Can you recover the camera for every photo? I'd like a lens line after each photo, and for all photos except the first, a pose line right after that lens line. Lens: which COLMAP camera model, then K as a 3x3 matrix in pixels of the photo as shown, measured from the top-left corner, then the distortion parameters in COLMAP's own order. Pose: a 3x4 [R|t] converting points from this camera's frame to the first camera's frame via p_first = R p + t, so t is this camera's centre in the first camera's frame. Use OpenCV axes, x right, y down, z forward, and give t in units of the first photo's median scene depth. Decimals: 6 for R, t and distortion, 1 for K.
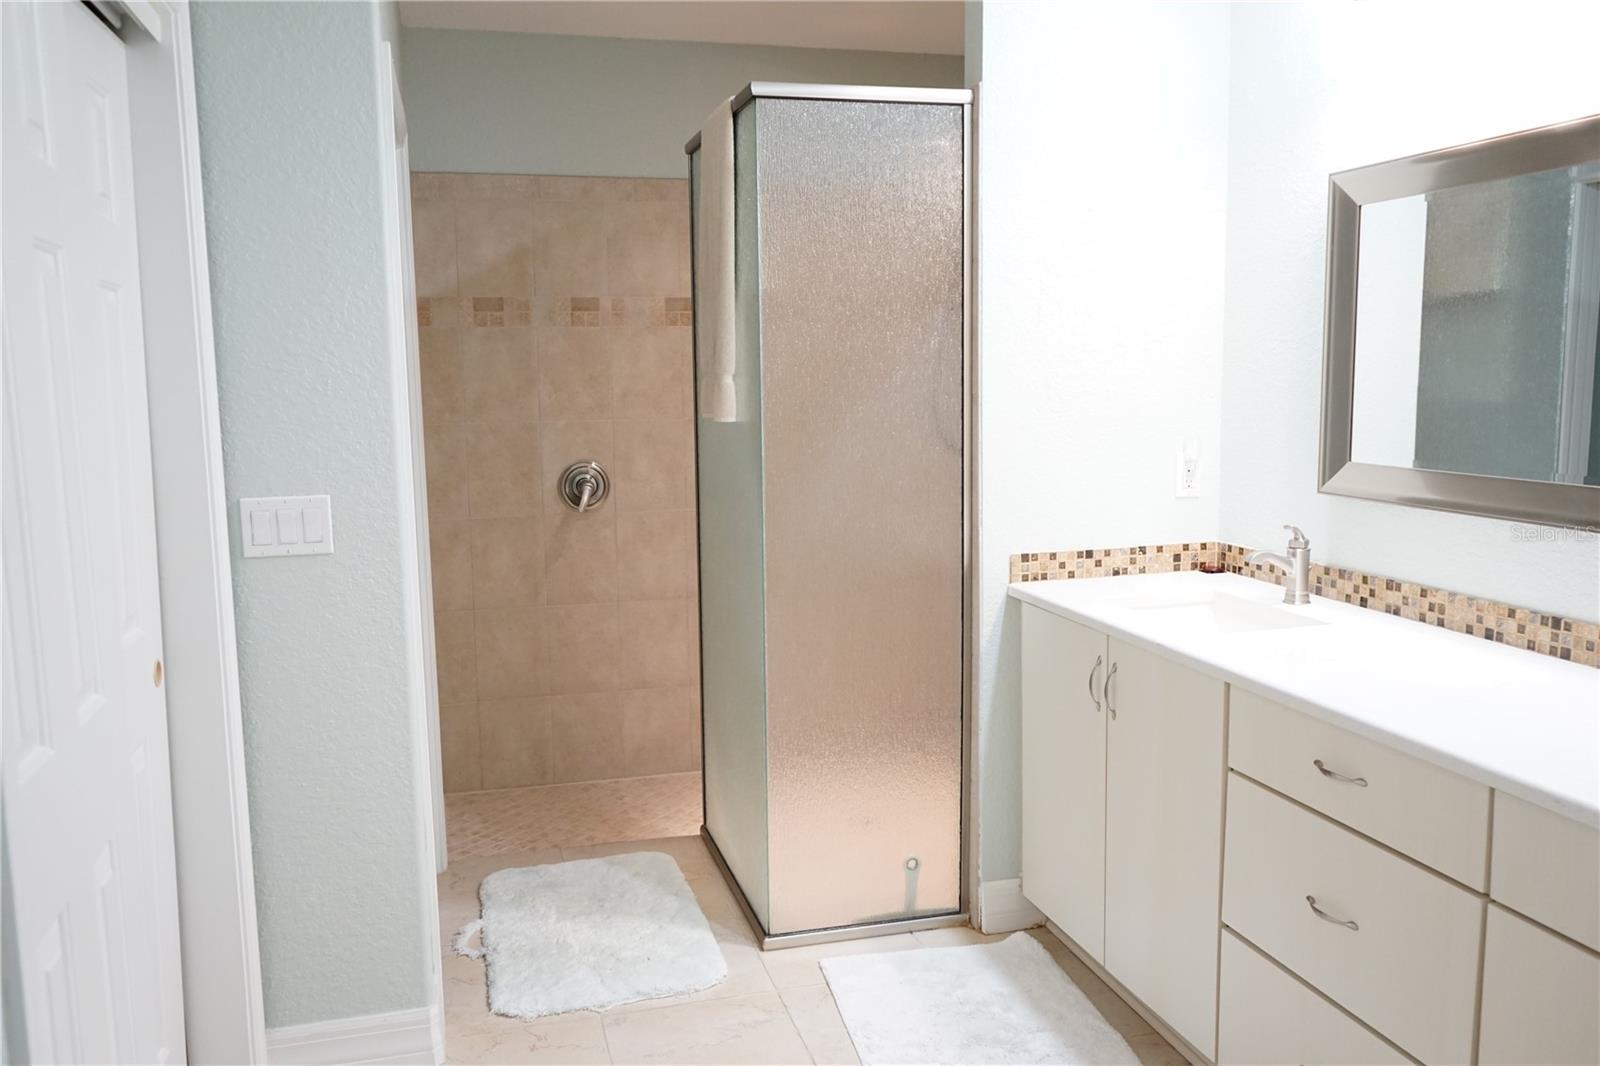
lens RADIAL K [[1275.4, 0, 800.0], [0, 1275.4, 533.0], [0, 0, 1]] dist [-0.010593, 0.012404]
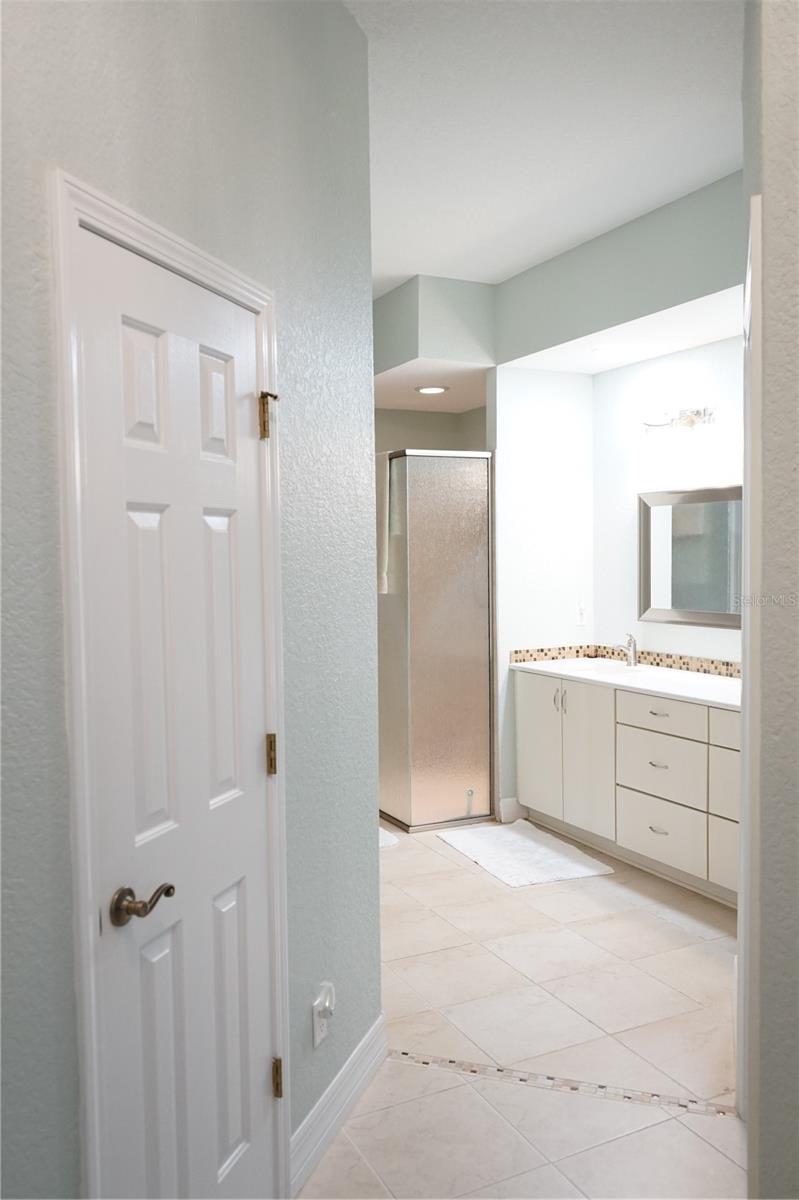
lens RADIAL K [[956.6, 0, 407.6], [0, 956.6, 595.3], [0, 0, 1]] dist [-0.010593, 0.012404]
pose [[0.980086, -0.005754, 0.198492, -0.360087], [0.023298, 0.996008, -0.086168, 0.062342], [-0.197204, 0.089076, 0.976307, -0.653500]]
